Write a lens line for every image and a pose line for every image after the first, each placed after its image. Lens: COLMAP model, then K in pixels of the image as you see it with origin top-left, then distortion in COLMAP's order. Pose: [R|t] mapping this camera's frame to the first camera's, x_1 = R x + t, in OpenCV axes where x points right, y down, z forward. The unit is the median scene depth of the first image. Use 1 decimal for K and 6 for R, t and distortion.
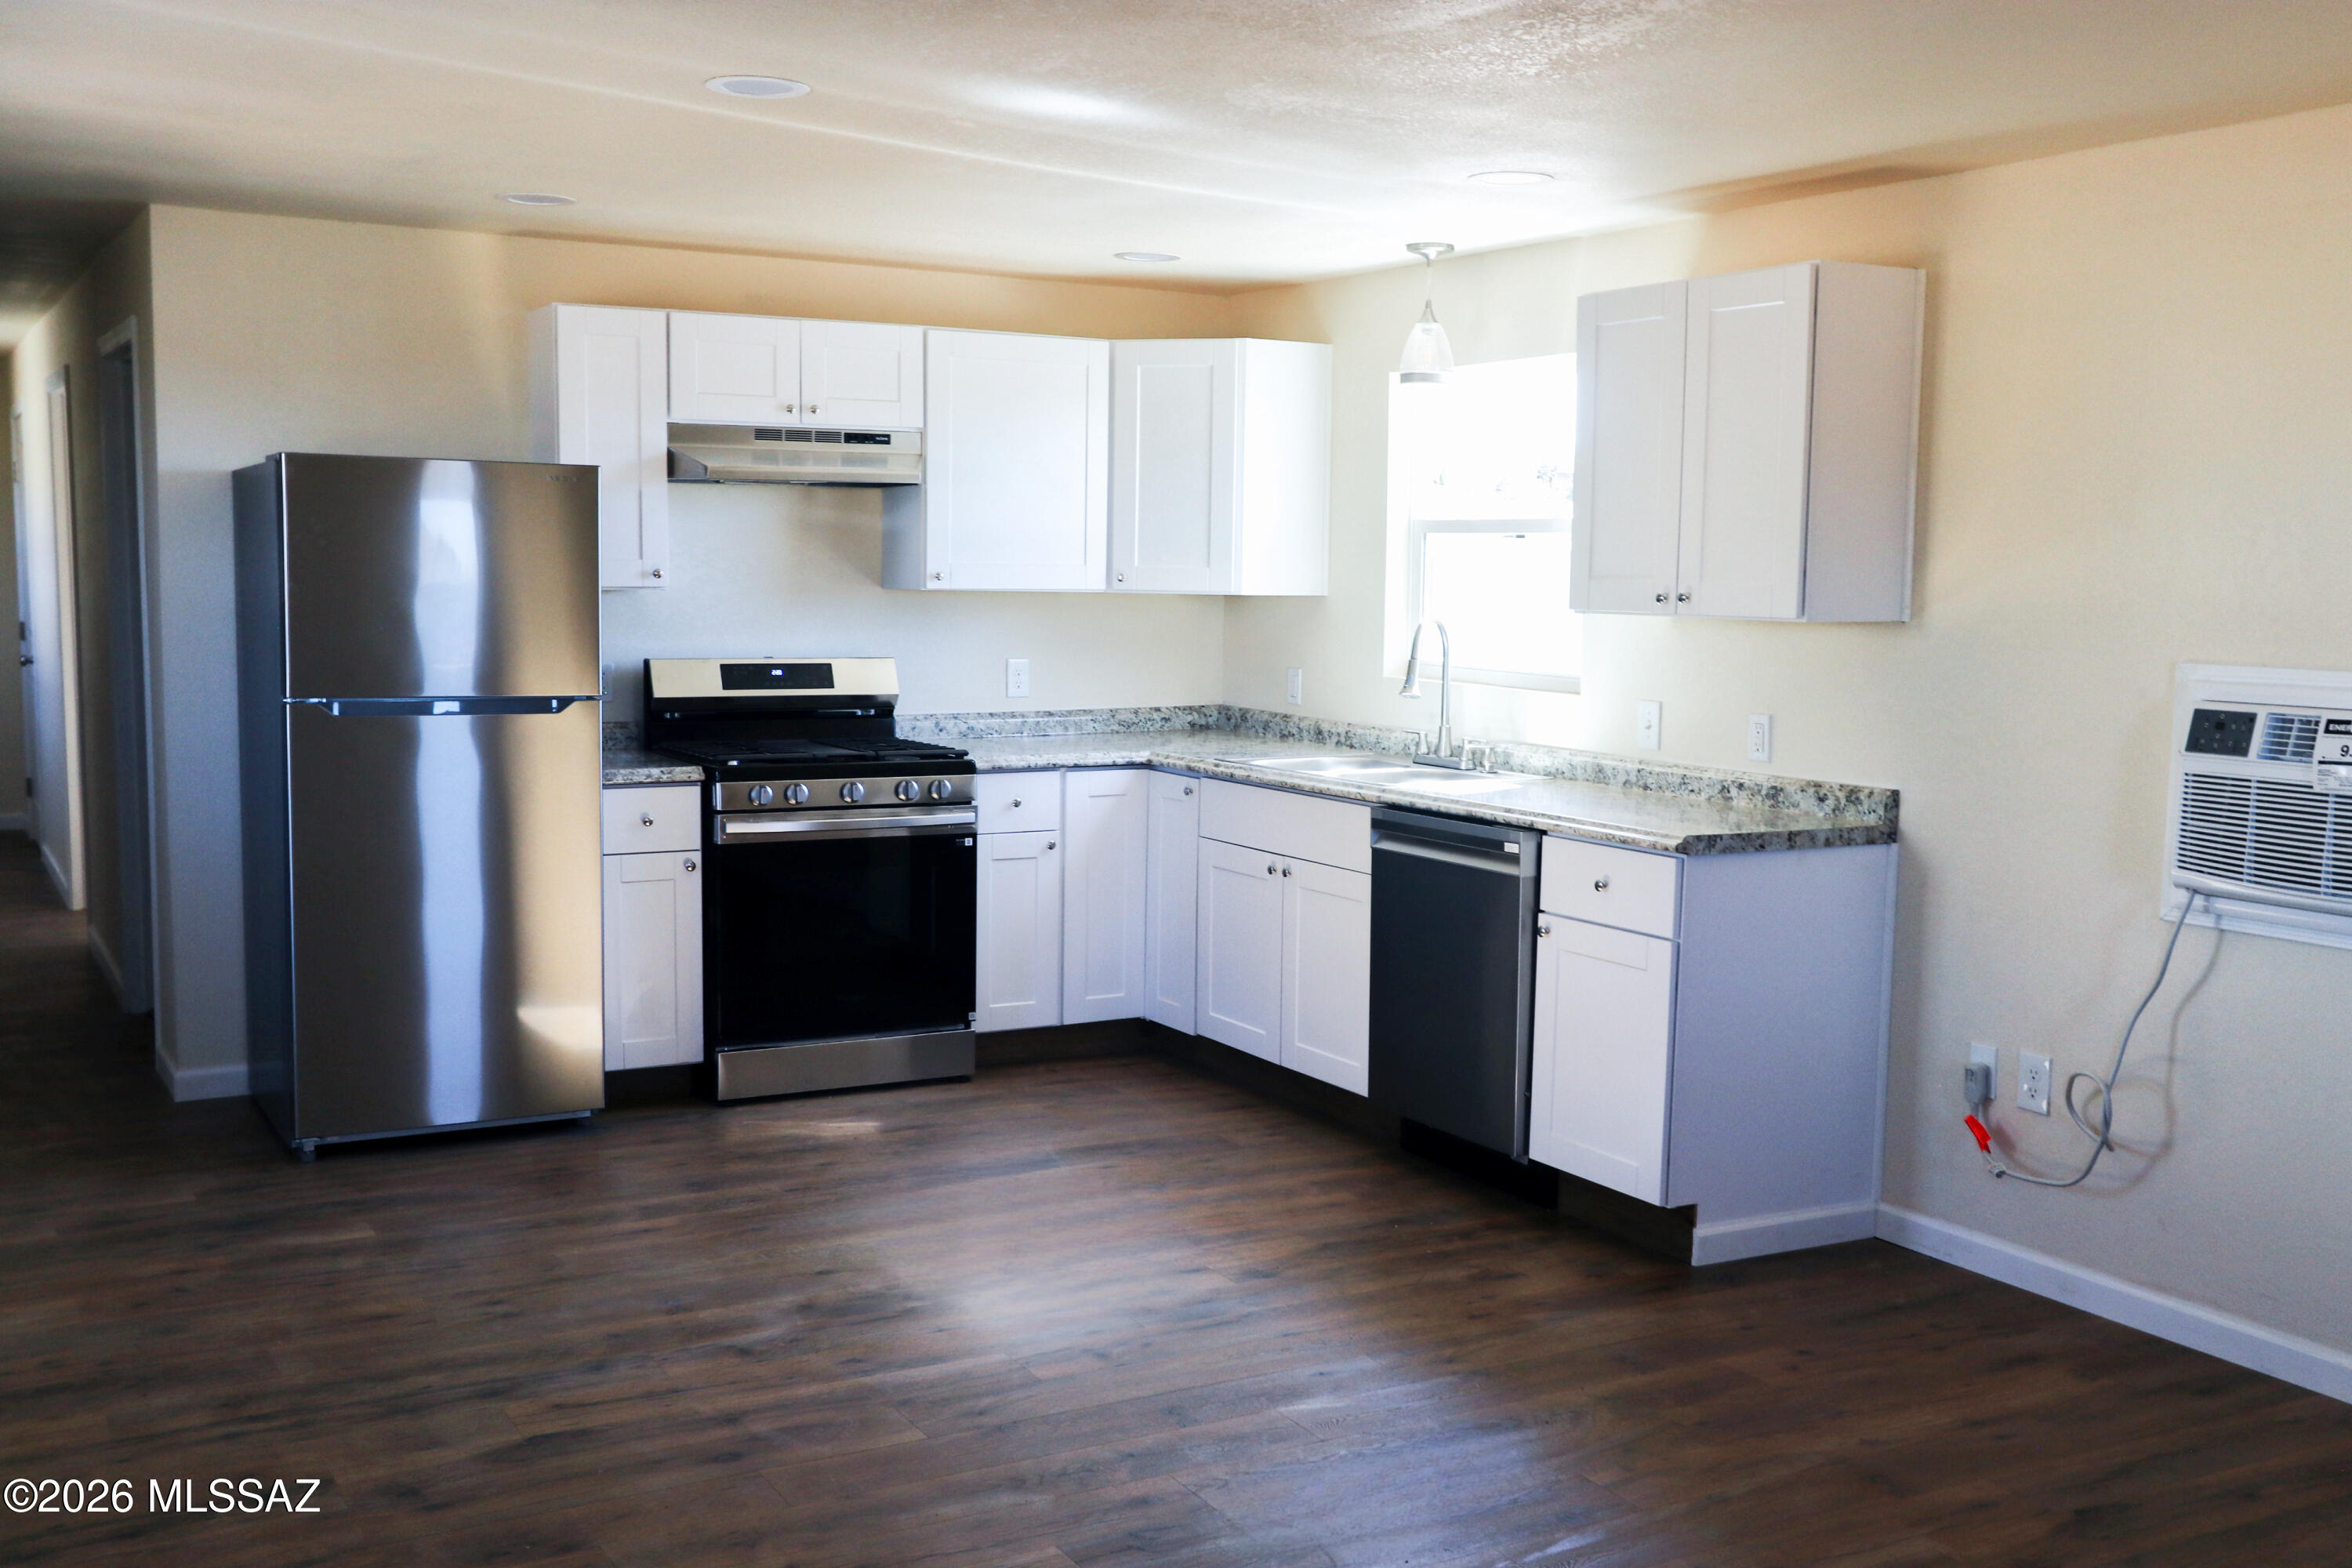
lens RADIAL K [[2249.6, 0, 1167.6], [0, 2249.6, 779.4], [0, 0, 1]] dist [0.004277, 0.000000]
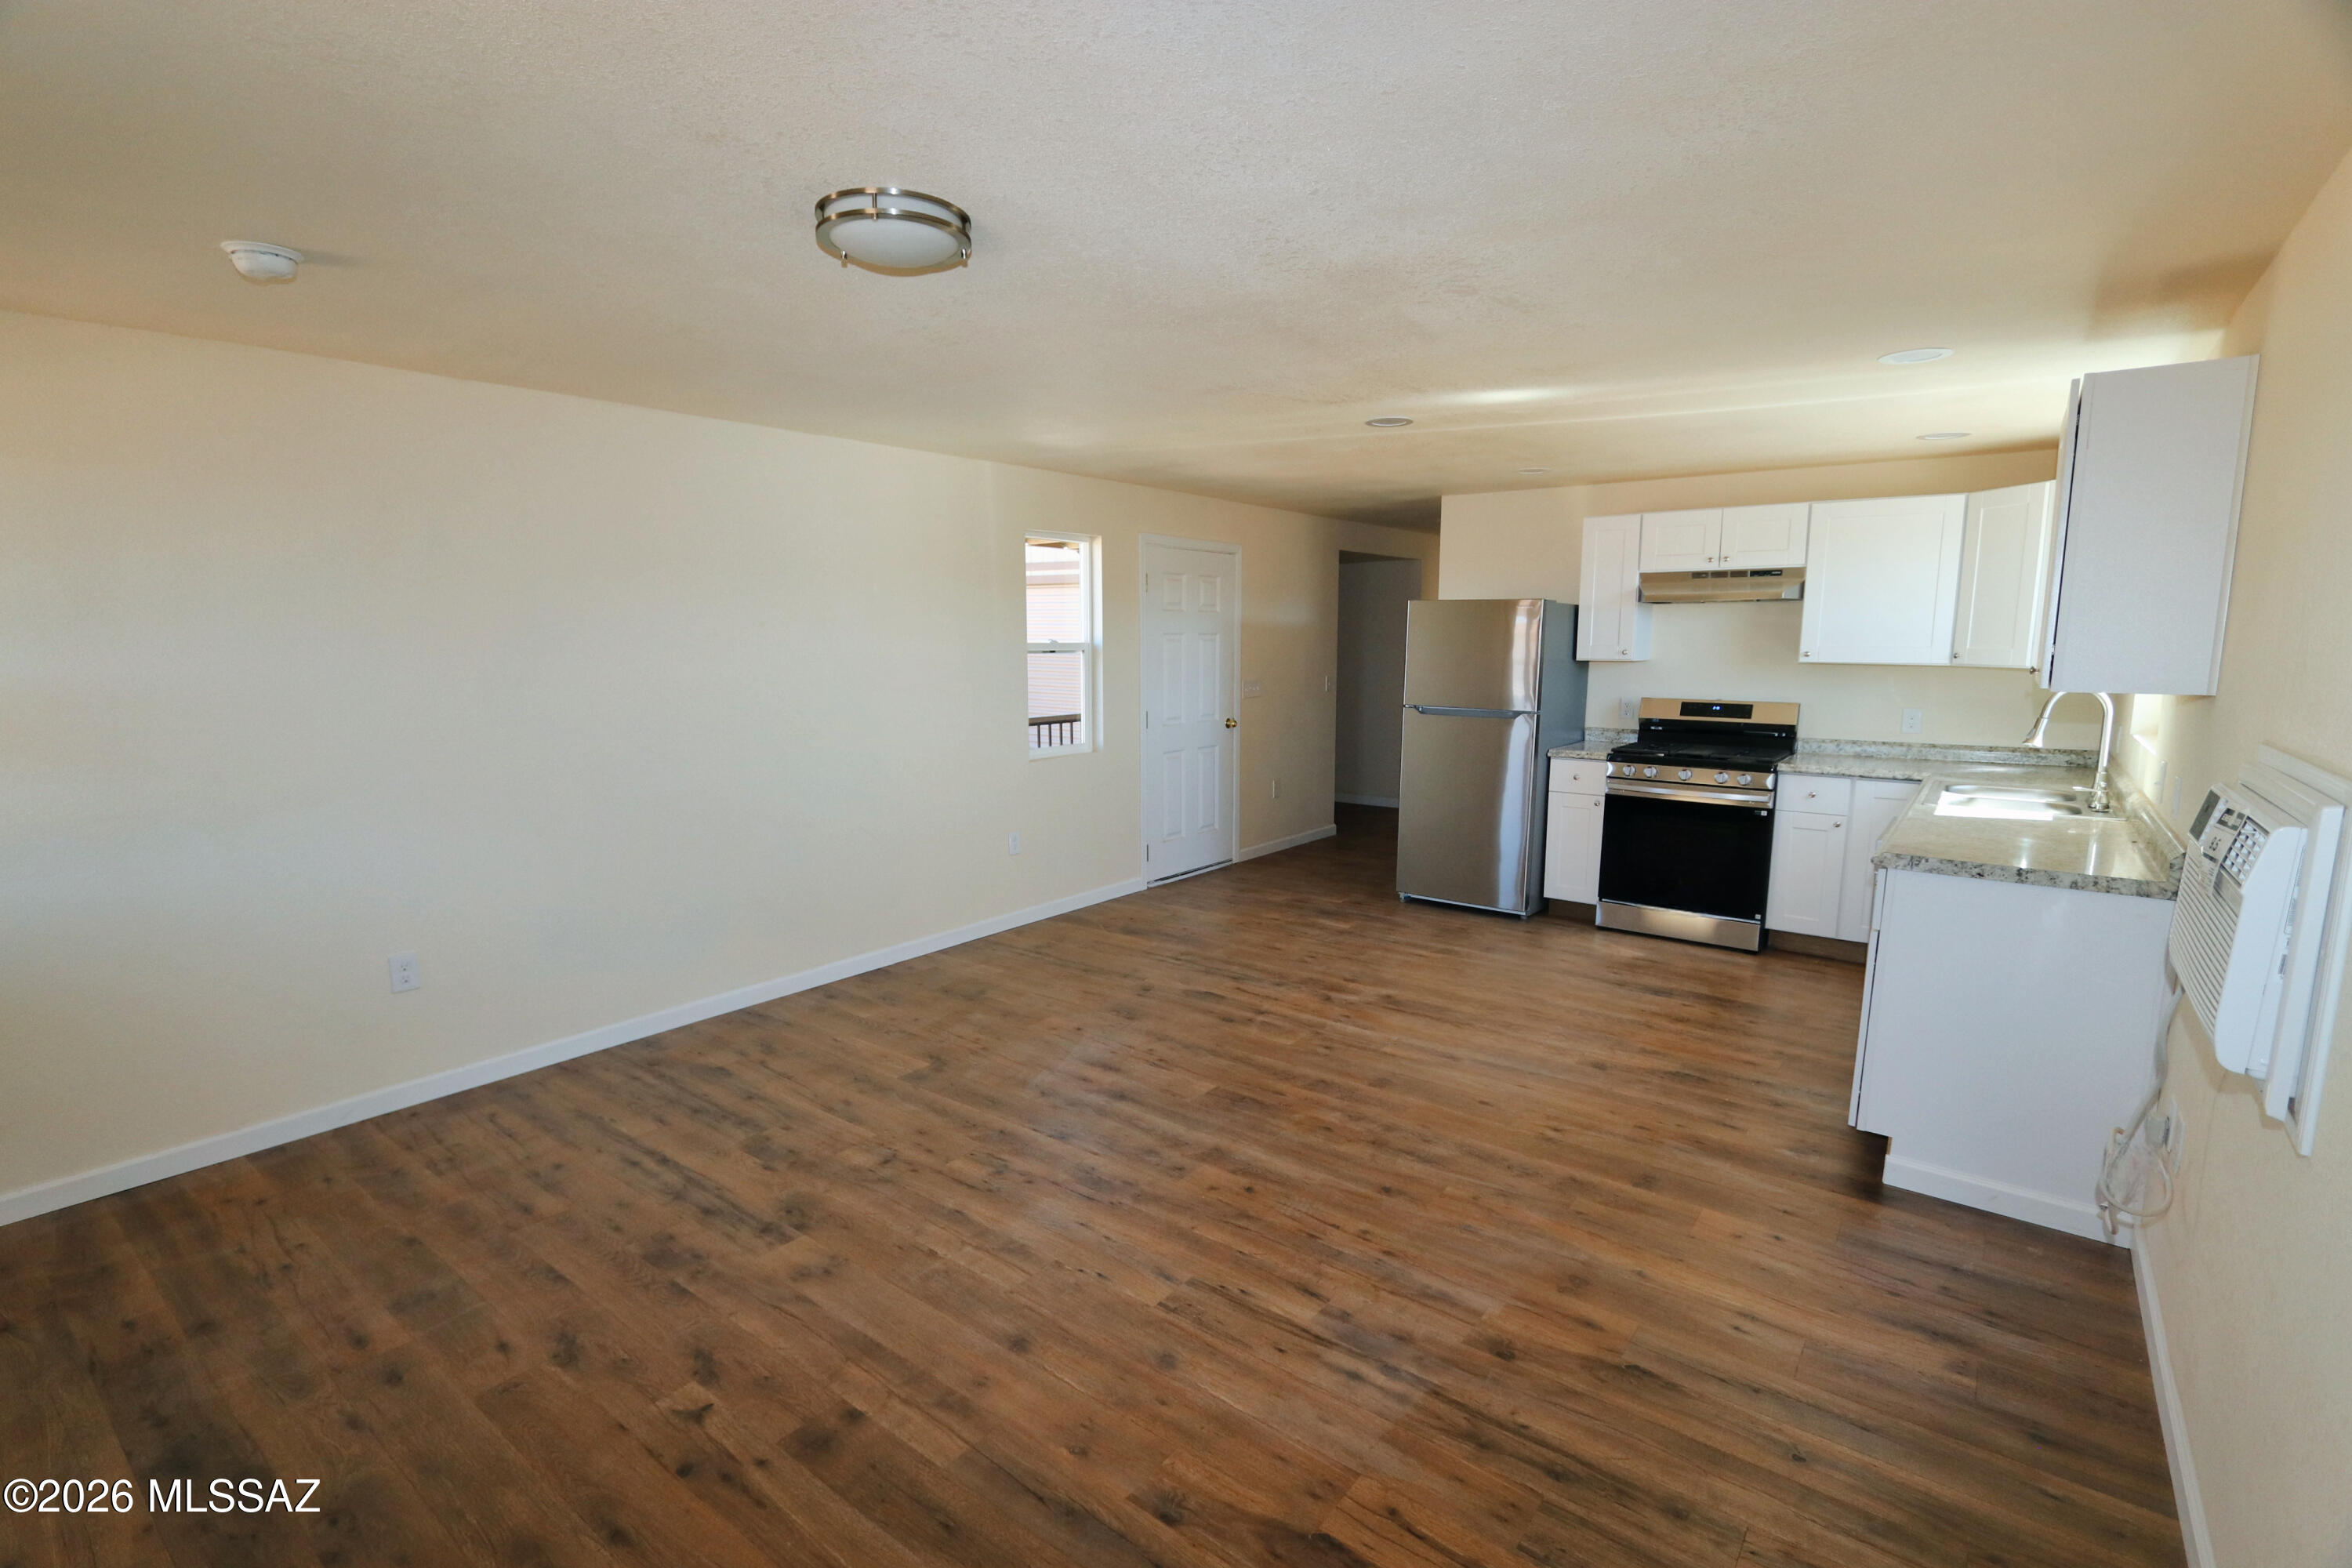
lens RADIAL K [[1085.8, 0, 1165.7], [0, 1085.8, 790.6], [0, 0, 1]] dist [-0.025020, -0.000125]
pose [[0.378871, 0.113641, -0.918446, 0.597887], [-0.083244, 0.992594, 0.088477, -0.028600], [0.921698, 0.042934, 0.385525, 0.352791]]
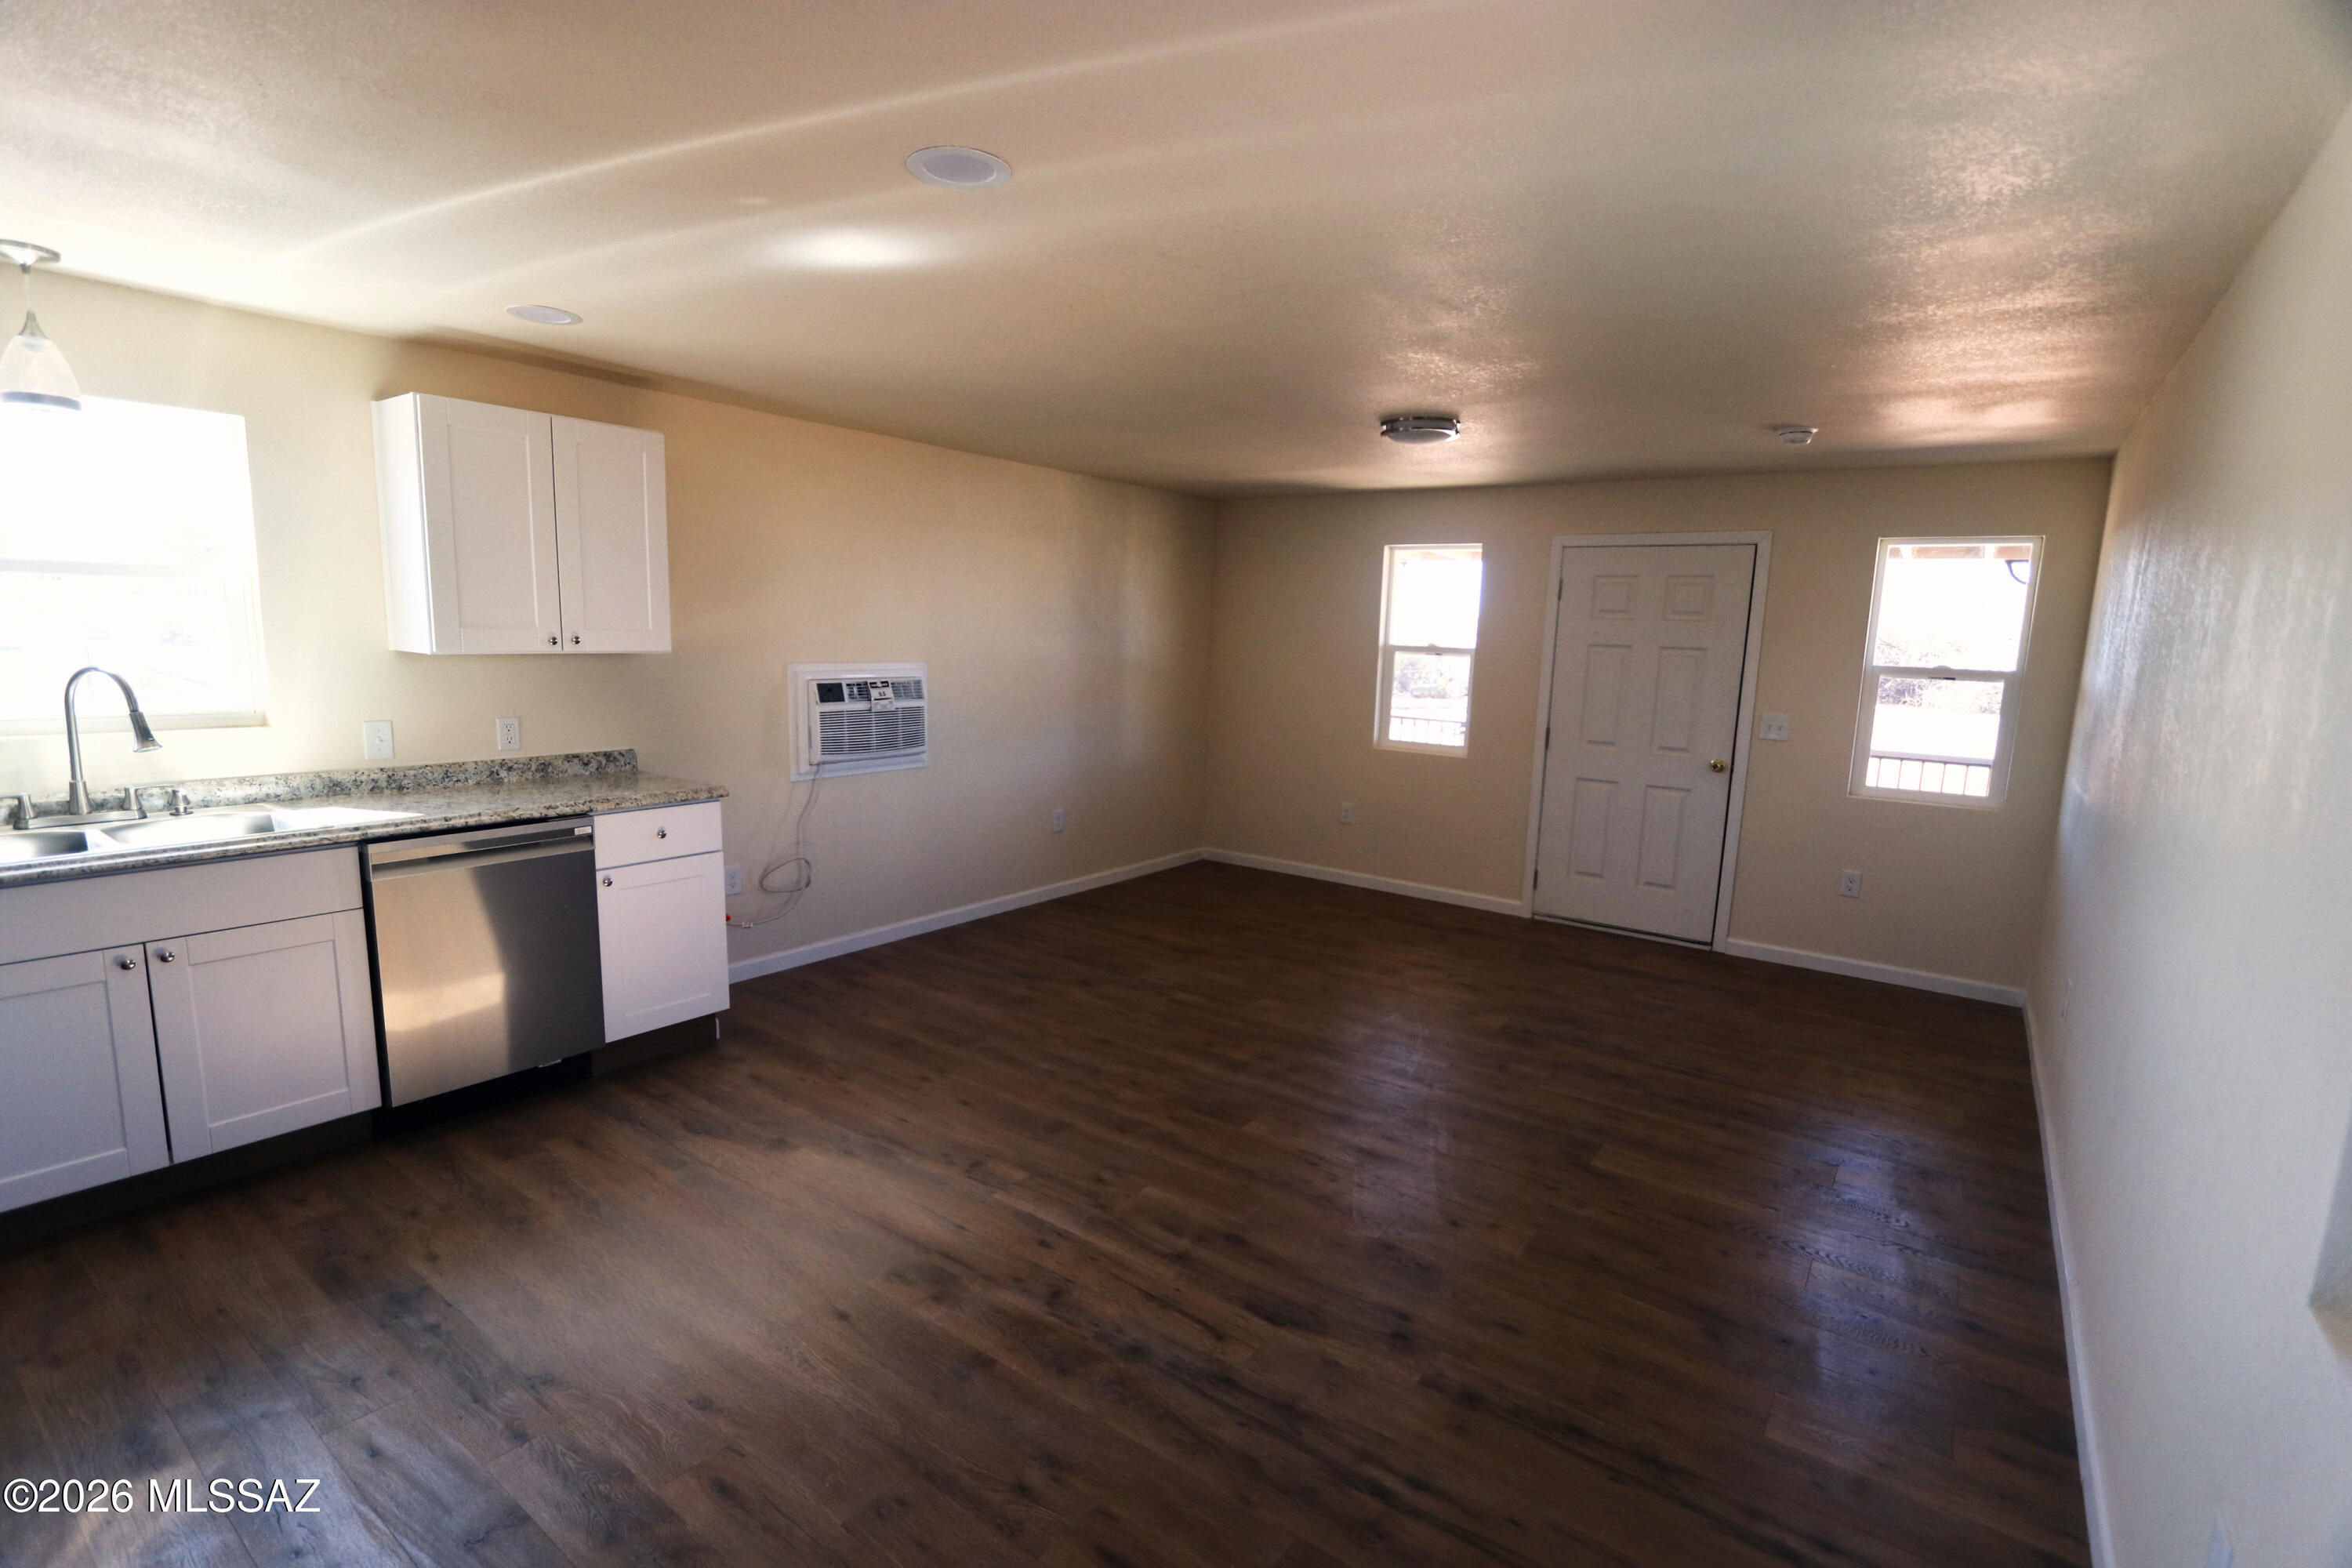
lens RADIAL K [[1085.8, 0, 1163.7], [0, 1085.8, 802.3], [0, 0, 1]] dist [-0.025020, -0.000125]
pose [[-0.397488, -0.170762, 0.901579, -0.575593], [0.053069, 0.976609, 0.208370, -0.104197], [-0.916072, 0.130670, -0.379128, 0.940129]]
